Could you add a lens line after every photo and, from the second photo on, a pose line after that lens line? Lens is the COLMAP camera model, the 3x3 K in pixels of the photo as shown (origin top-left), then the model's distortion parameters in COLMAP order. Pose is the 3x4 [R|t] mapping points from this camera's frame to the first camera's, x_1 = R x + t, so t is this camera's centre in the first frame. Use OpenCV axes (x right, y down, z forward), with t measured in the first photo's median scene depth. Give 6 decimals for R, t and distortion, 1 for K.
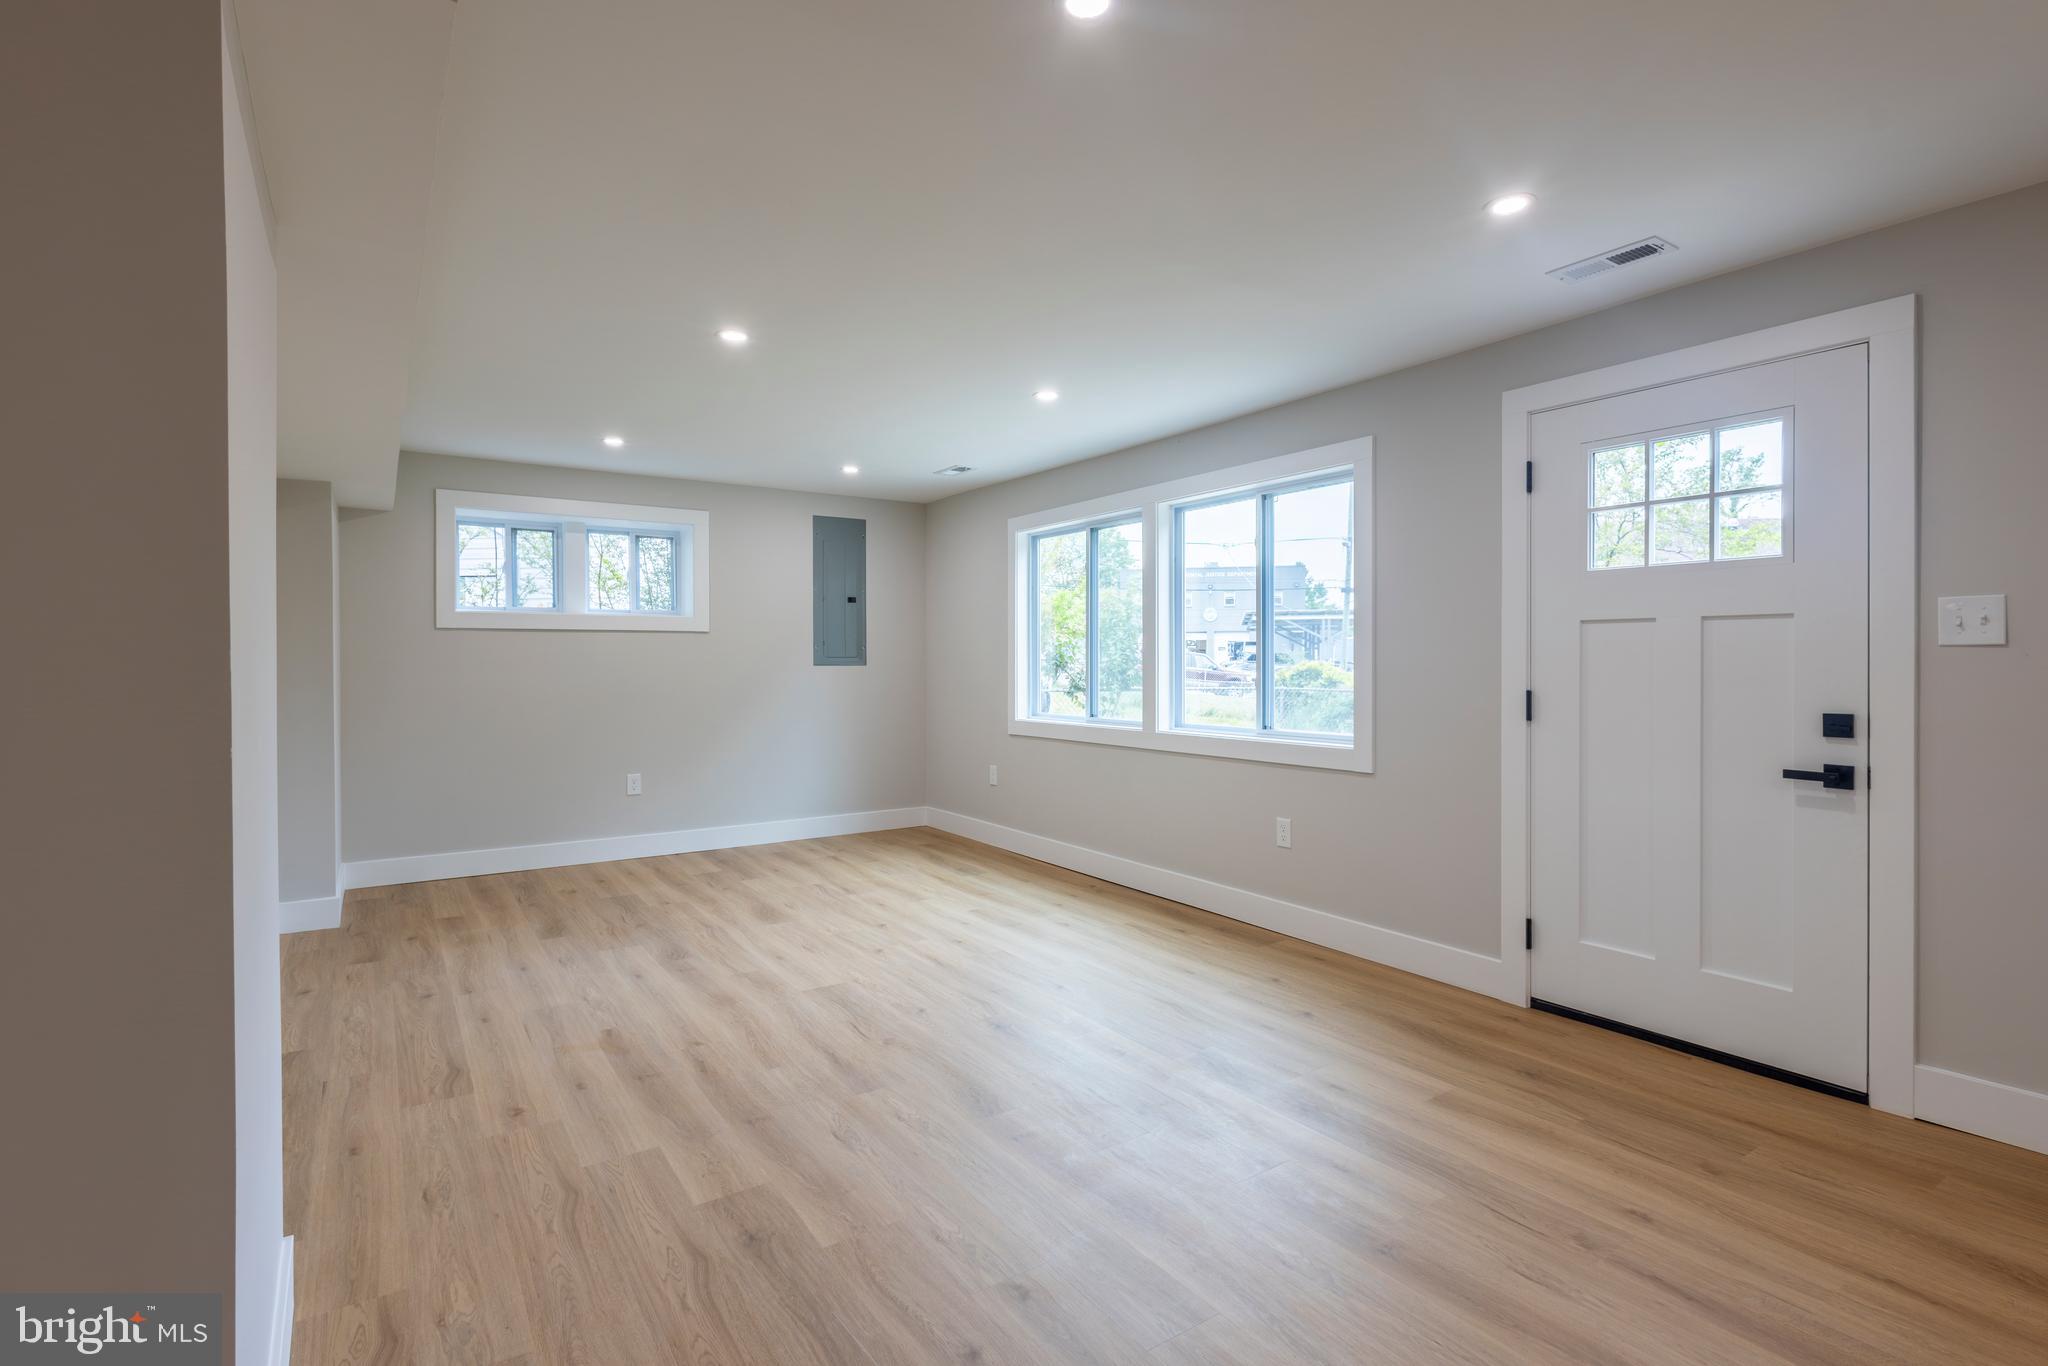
lens RADIAL K [[979.4, 0, 1021.5], [0, 979.4, 678.2], [0, 0, 1]] dist [0.002443, -0.000744]
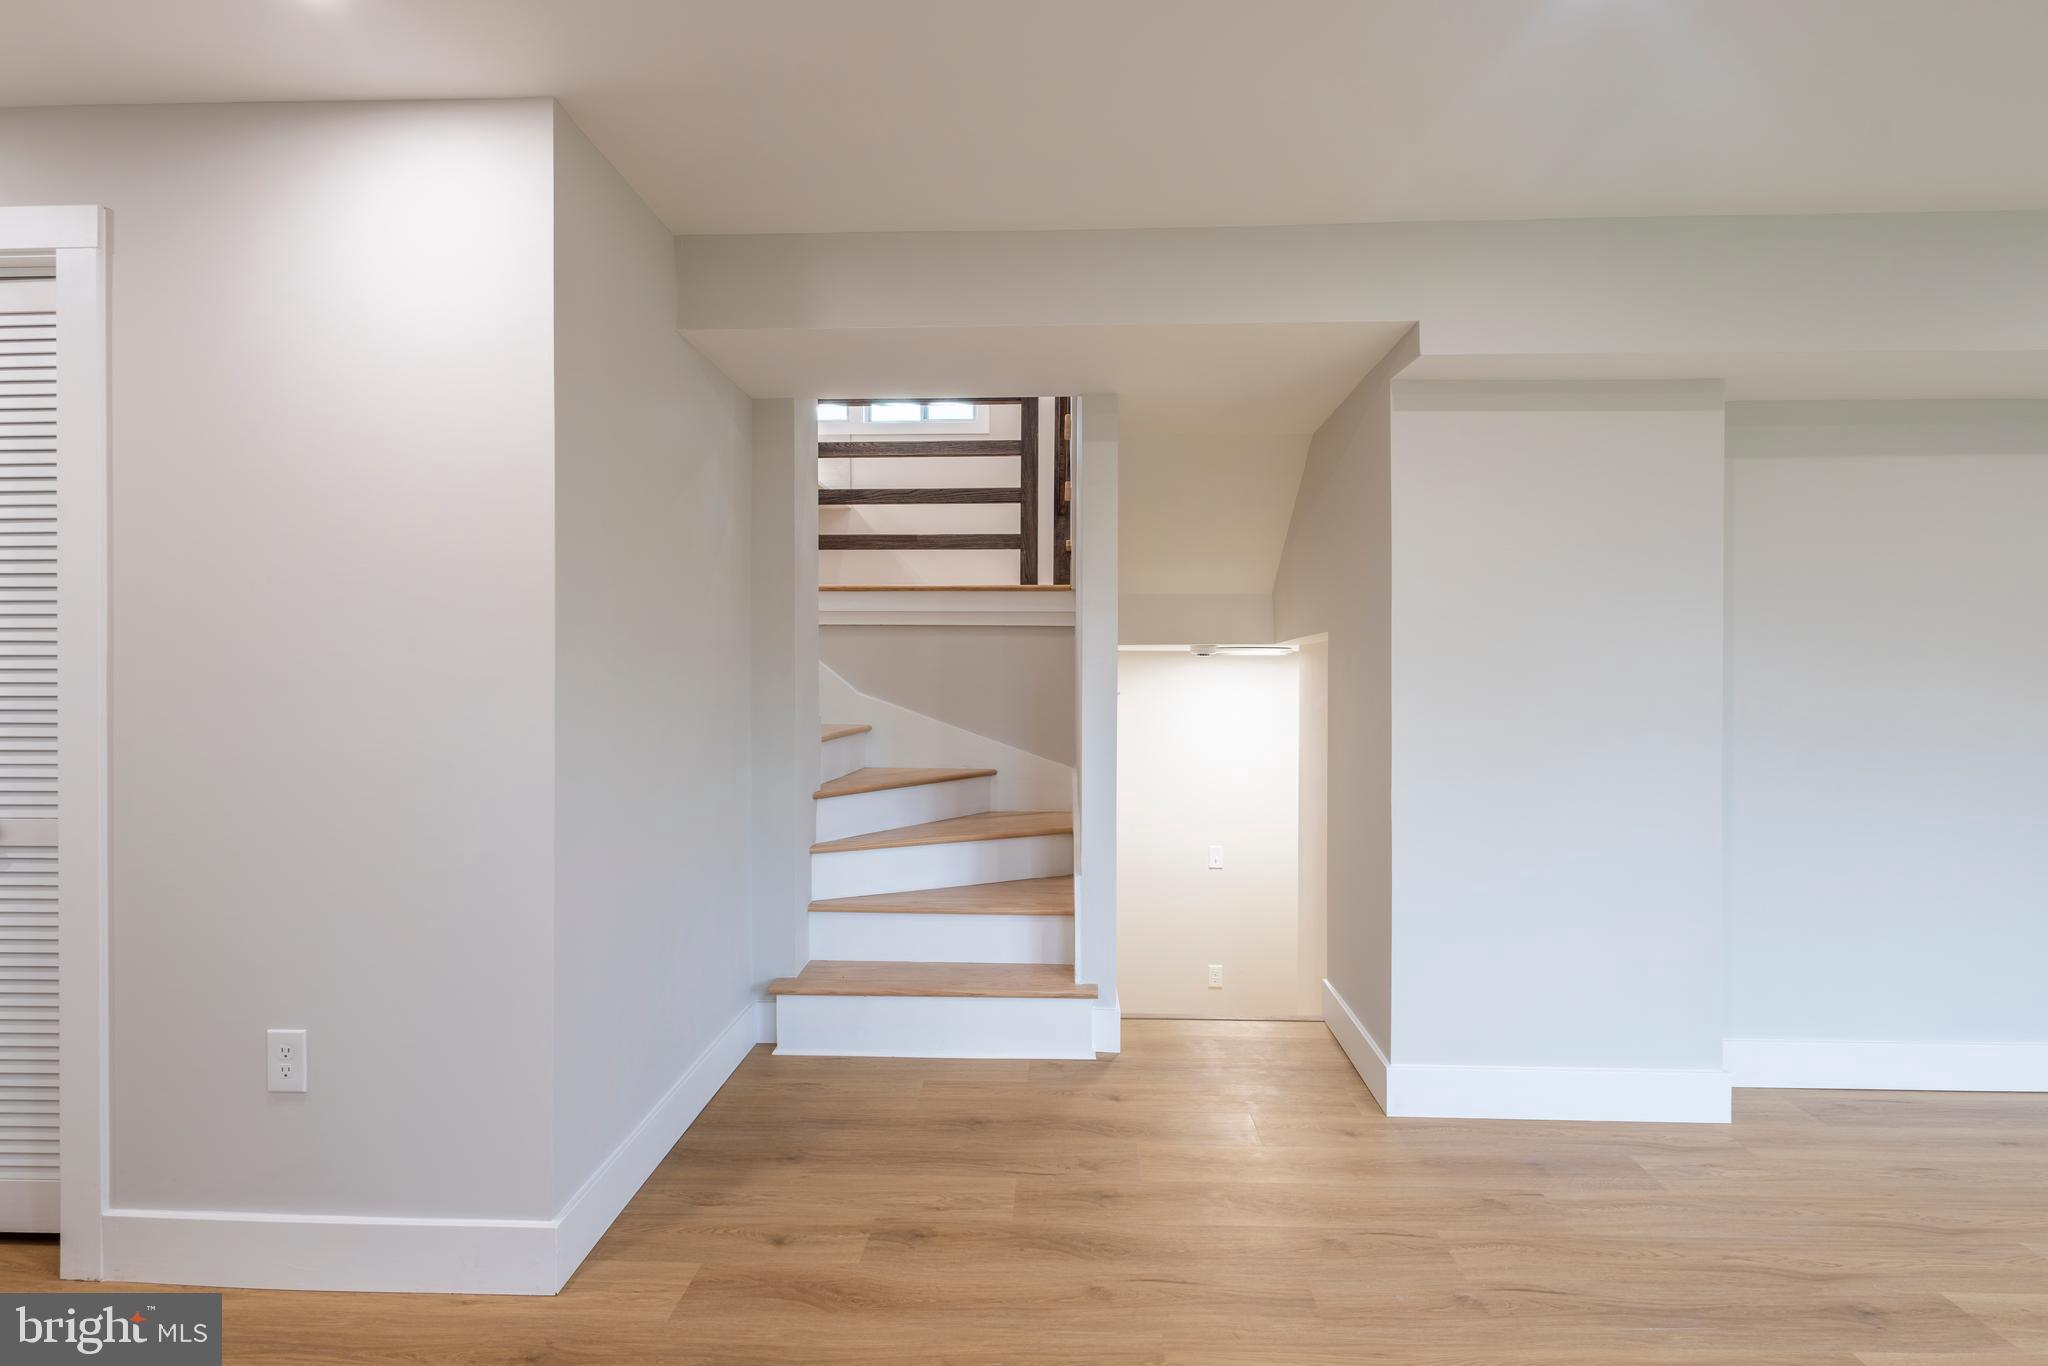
lens RADIAL K [[951.8, 0, 1024.0], [0, 951.8, 683.0], [0, 0, 1]] dist [-0.001134, -0.001411]
pose [[-0.586153, 0.008688, -0.810153, 0.643261], [-0.016508, 0.999607, 0.022663, -0.014582], [0.810032, 0.026658, -0.585780, 0.622999]]
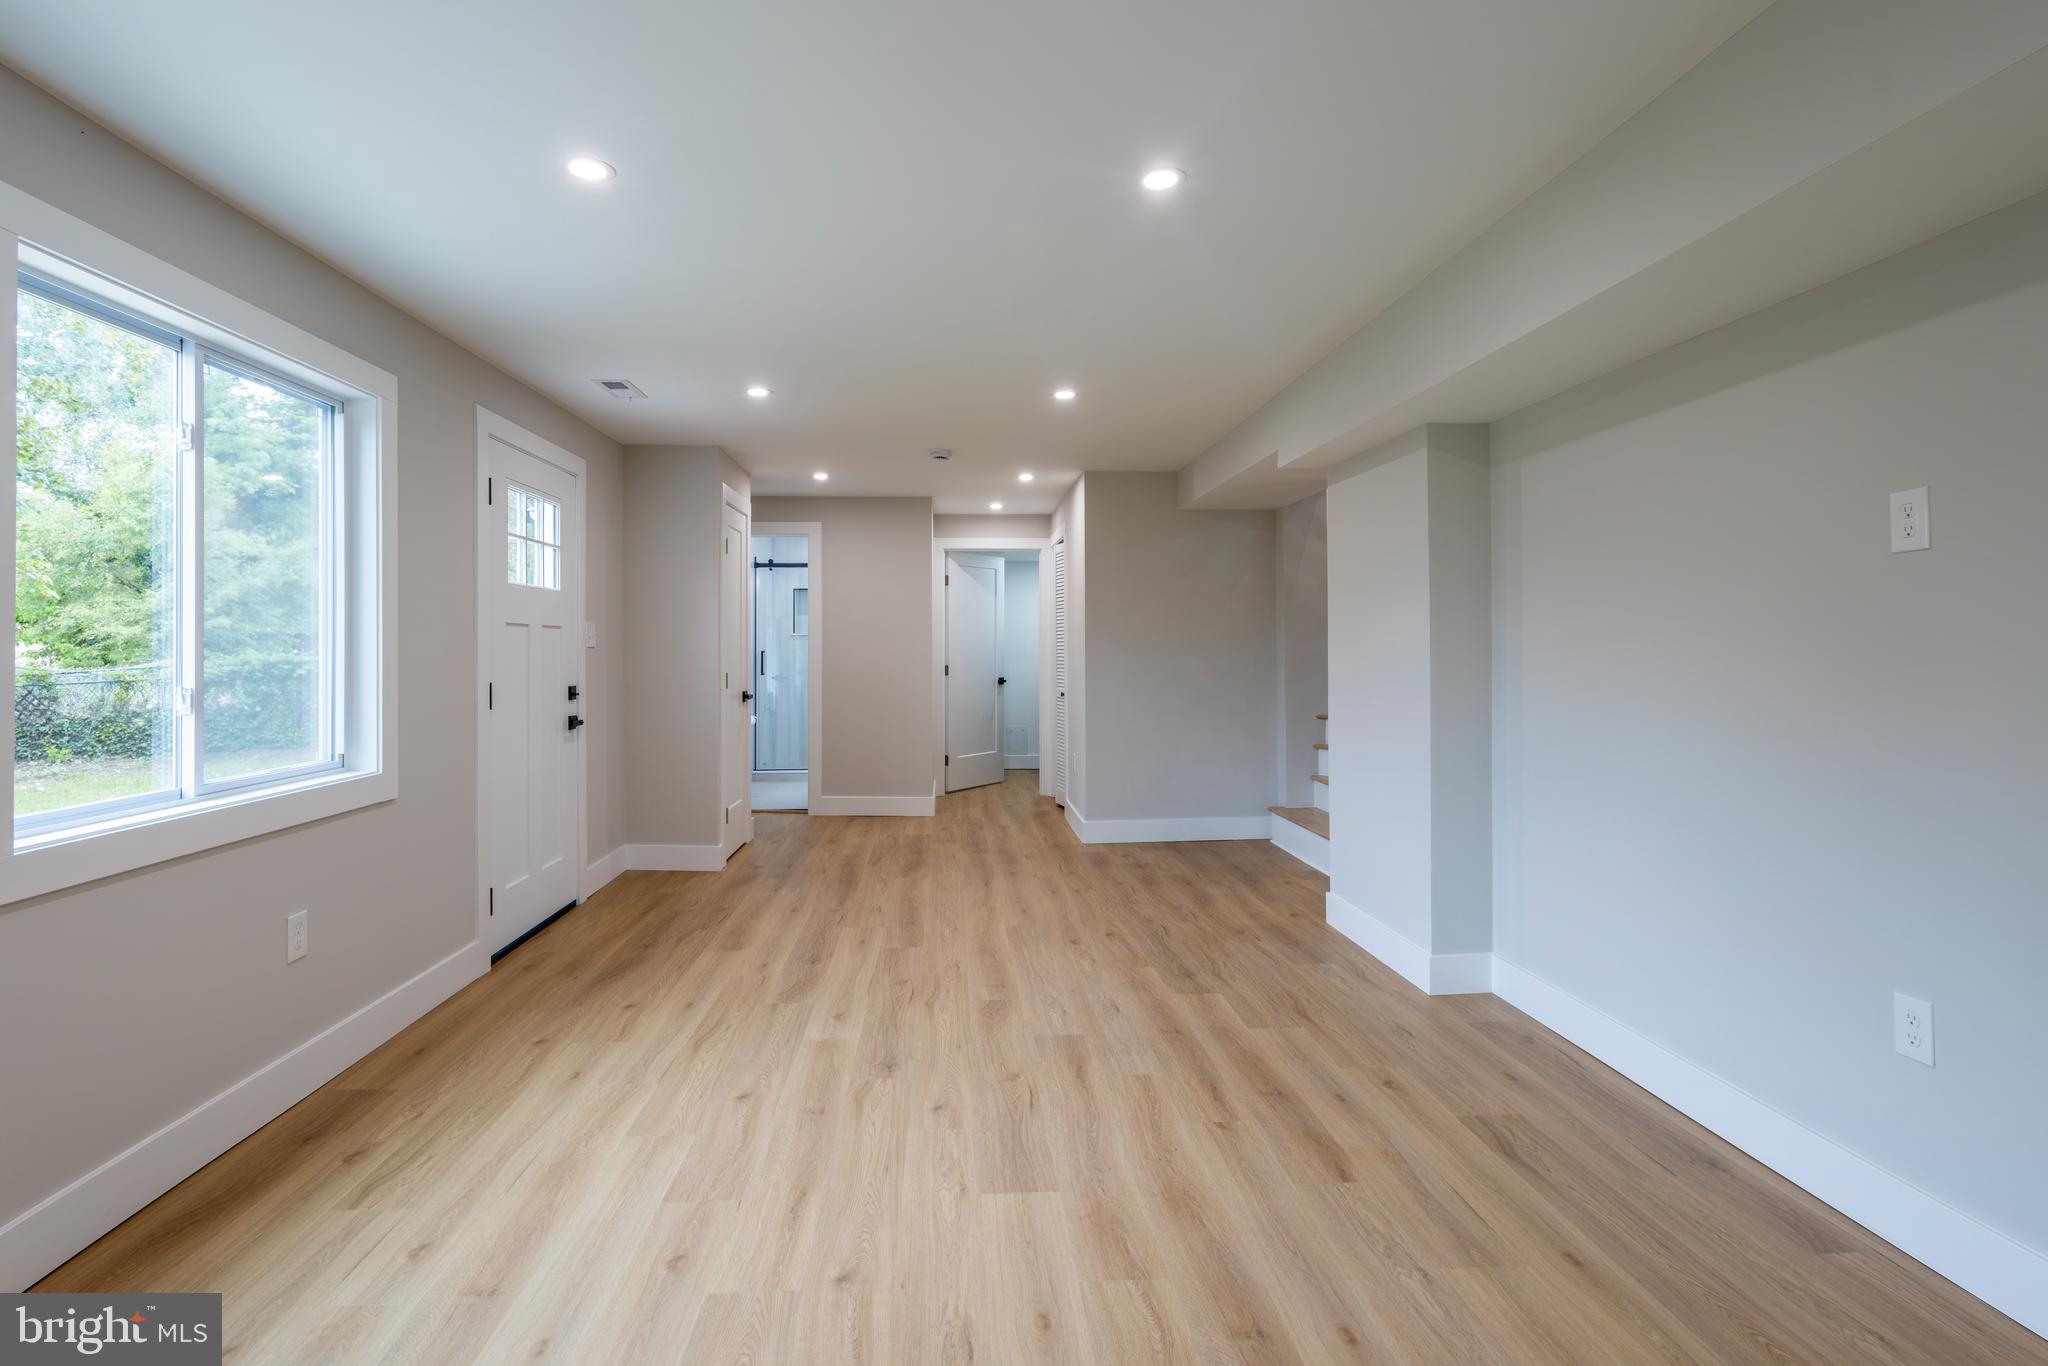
lens RADIAL K [[979.4, 0, 1021.5], [0, 979.4, 678.2], [0, 0, 1]] dist [0.002443, -0.000744]
pose [[-0.871520, -0.006683, 0.490314, -0.630737], [0.016340, 0.998956, 0.042660, -0.033026], [-0.490087, 0.045191, -0.870501, 1.918692]]
